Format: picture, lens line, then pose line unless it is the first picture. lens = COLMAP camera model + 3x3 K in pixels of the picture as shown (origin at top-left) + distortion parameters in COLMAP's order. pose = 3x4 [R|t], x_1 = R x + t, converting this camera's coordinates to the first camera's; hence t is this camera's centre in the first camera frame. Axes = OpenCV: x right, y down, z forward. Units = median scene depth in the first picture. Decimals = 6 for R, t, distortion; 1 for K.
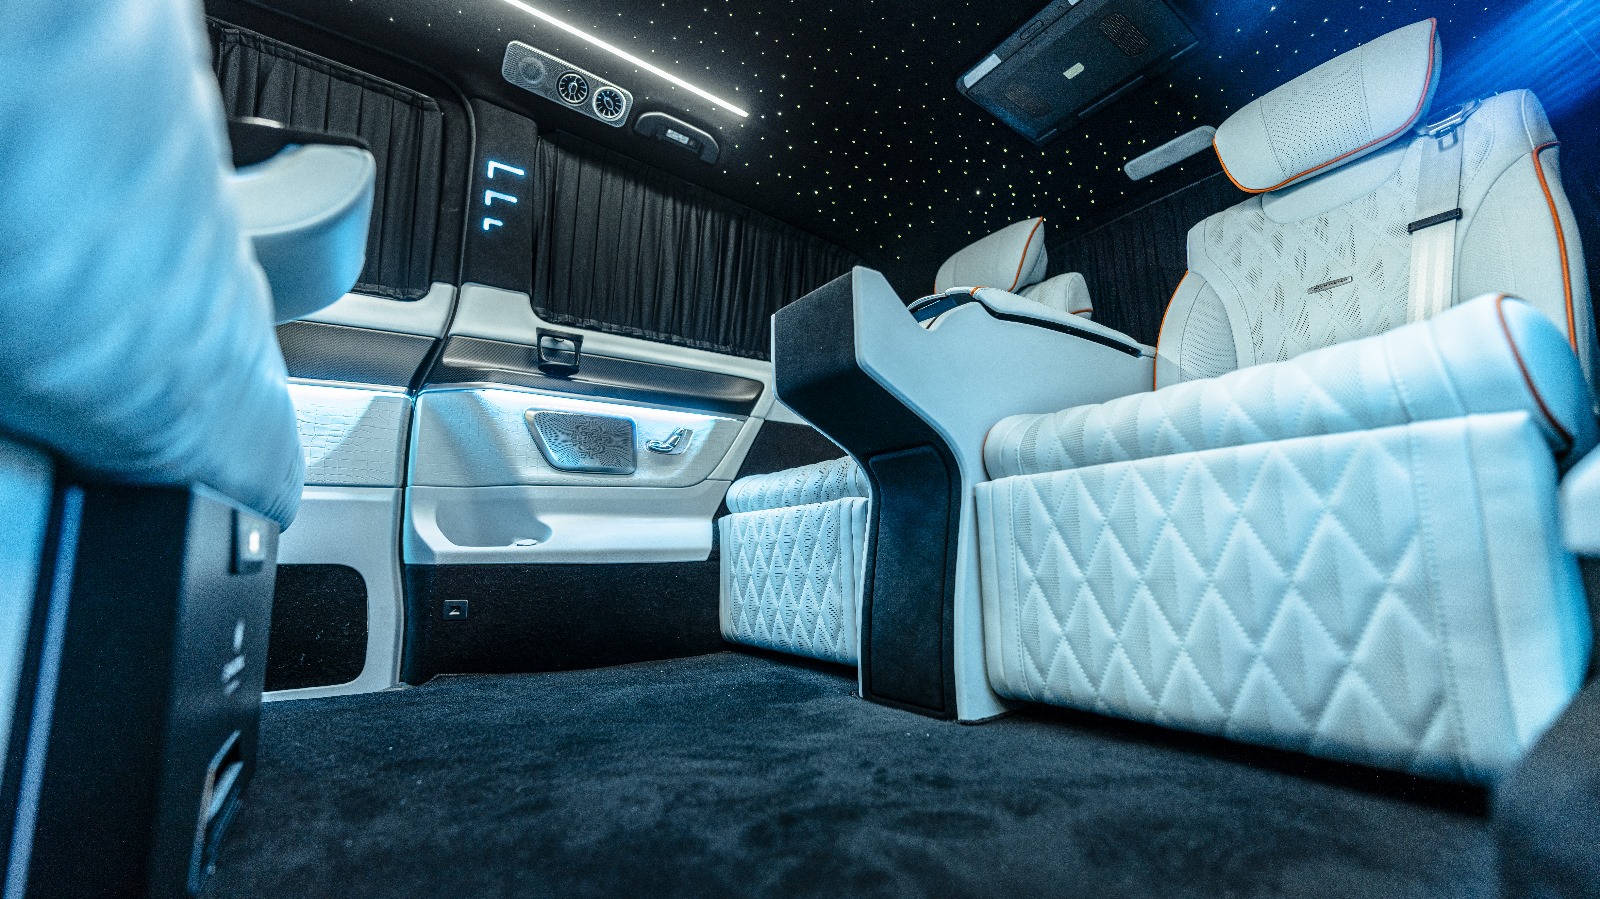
lens RADIAL K [[648.0, 0, 800.6], [0, 648.0, 449.8], [0, 0, 1]] dist [0.003153, 0.000127]
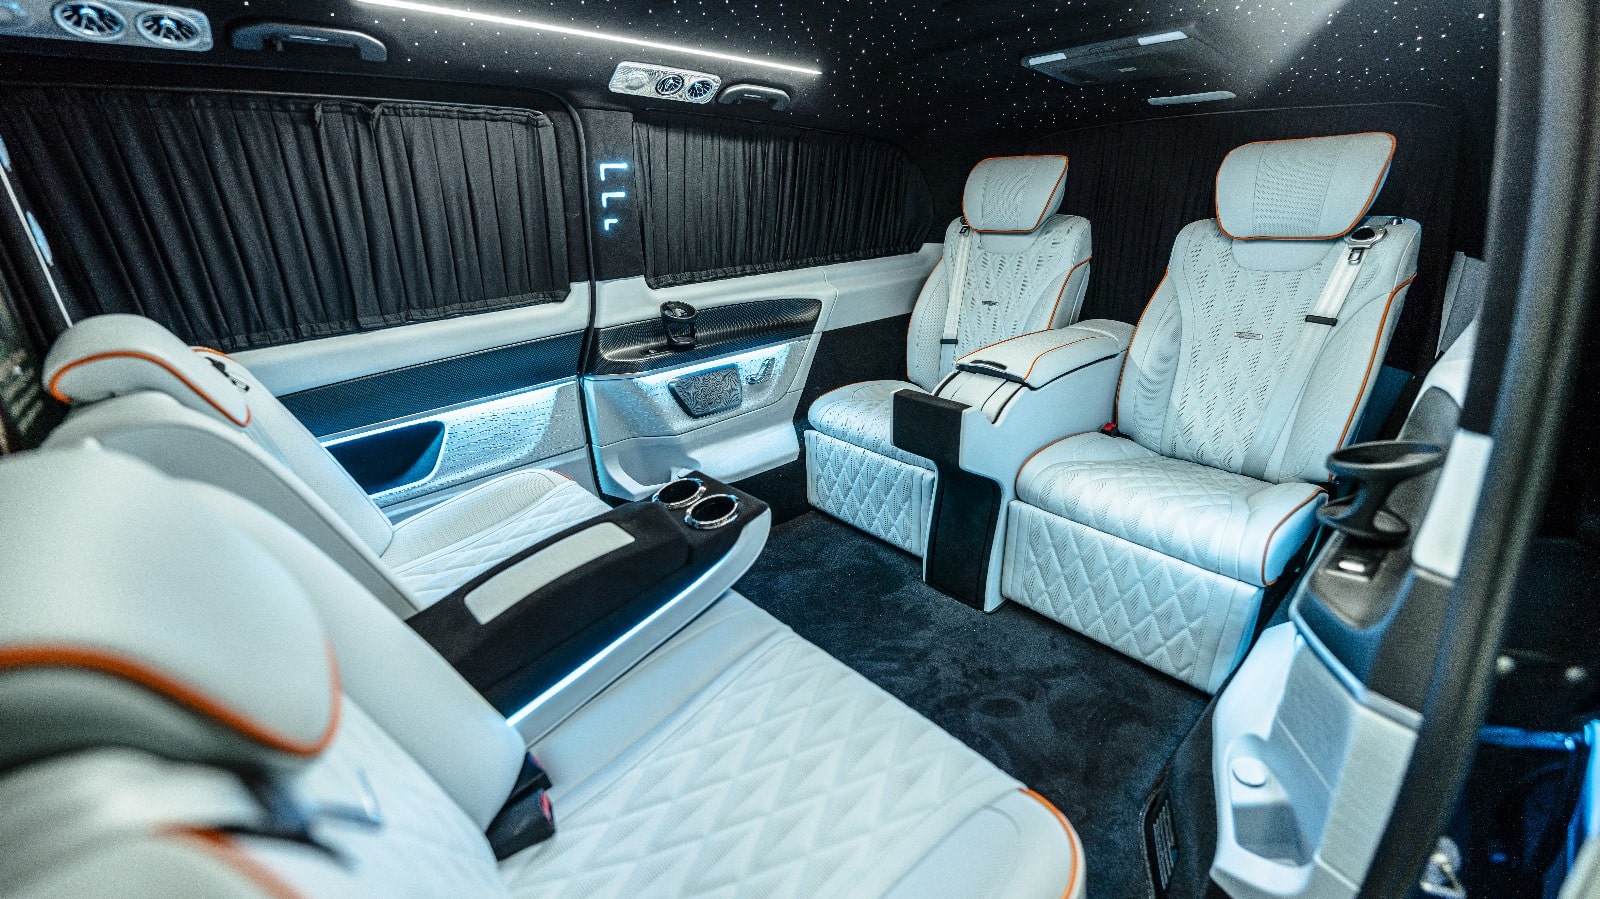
lens RADIAL K [[648.0, 0, 801.4], [0, 648.0, 447.4], [0, 0, 1]] dist [0.003153, 0.000127]
pose [[0.992509, -0.060596, 0.106080, -0.301012], [-0.004480, 0.849681, 0.527278, -0.642546], [-0.122085, -0.523804, 0.843045, -0.213504]]
